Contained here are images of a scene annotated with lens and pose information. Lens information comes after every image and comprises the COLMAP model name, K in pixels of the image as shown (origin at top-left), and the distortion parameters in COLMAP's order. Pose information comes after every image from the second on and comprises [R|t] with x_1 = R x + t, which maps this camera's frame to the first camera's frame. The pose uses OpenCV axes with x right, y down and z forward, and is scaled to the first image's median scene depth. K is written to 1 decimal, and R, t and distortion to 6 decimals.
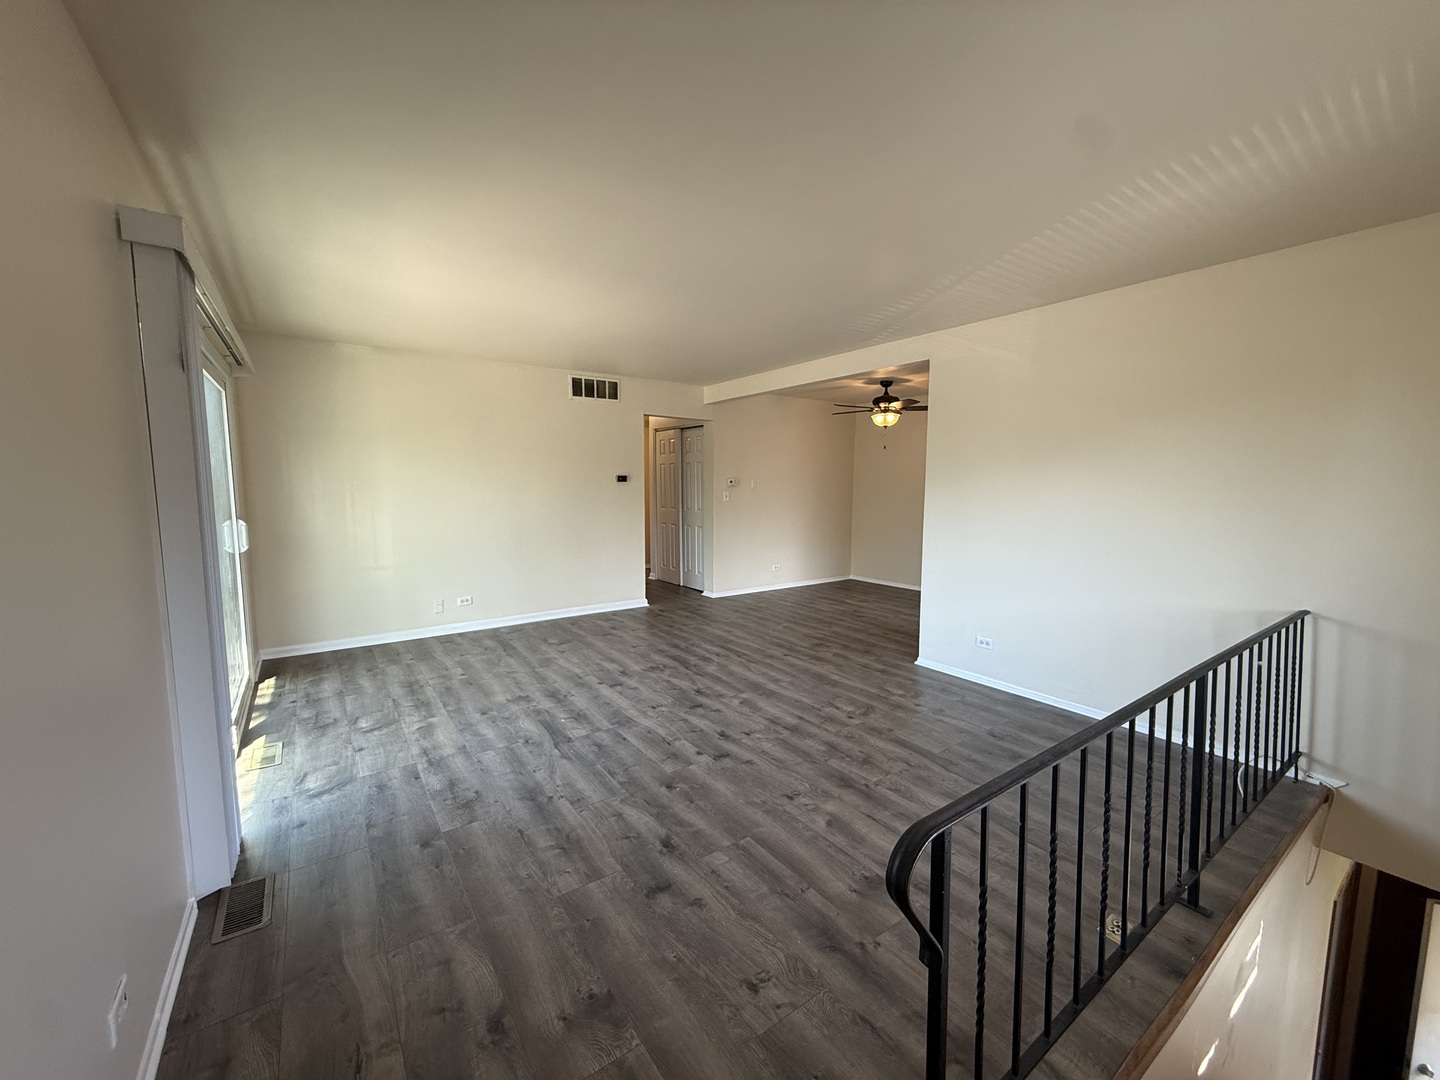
lens RADIAL K [[574.1, 0, 718.0], [0, 574.1, 536.9], [0, 0, 1]] dist [0.001075, 0.000207]
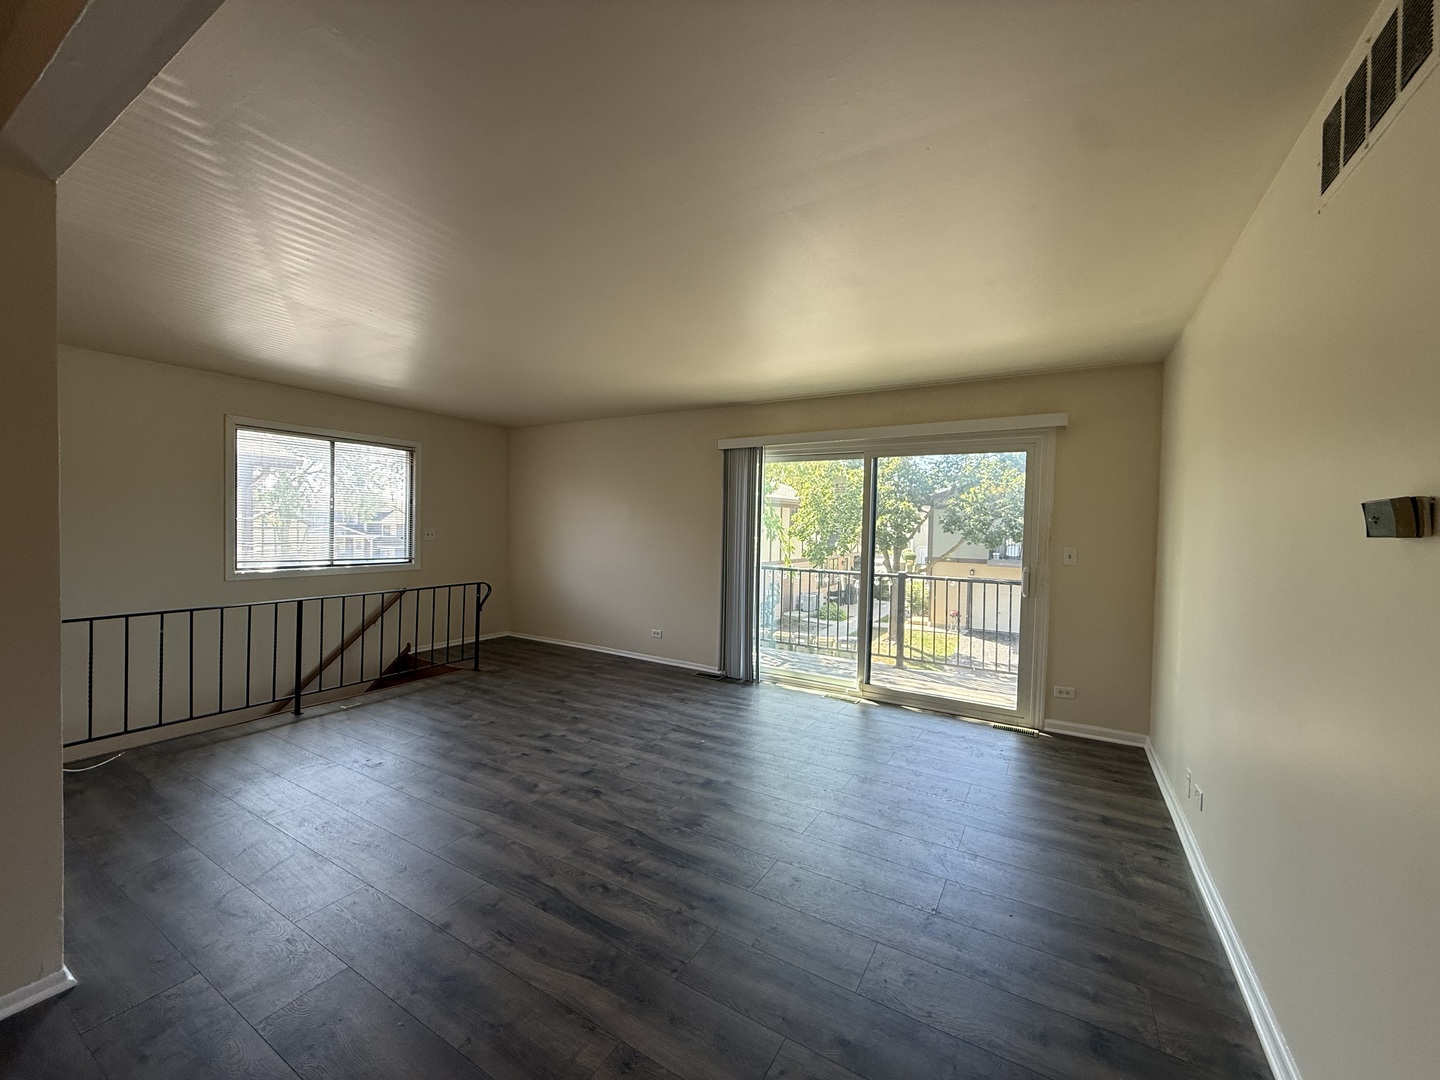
lens RADIAL K [[574.1, 0, 718.0], [0, 574.1, 536.9], [0, 0, 1]] dist [0.001075, 0.000207]
pose [[-0.916388, -0.015789, -0.399980, 0.154212], [-0.062864, 0.992499, 0.104848, -0.192022], [0.395324, 0.121226, -0.910507, 2.055584]]
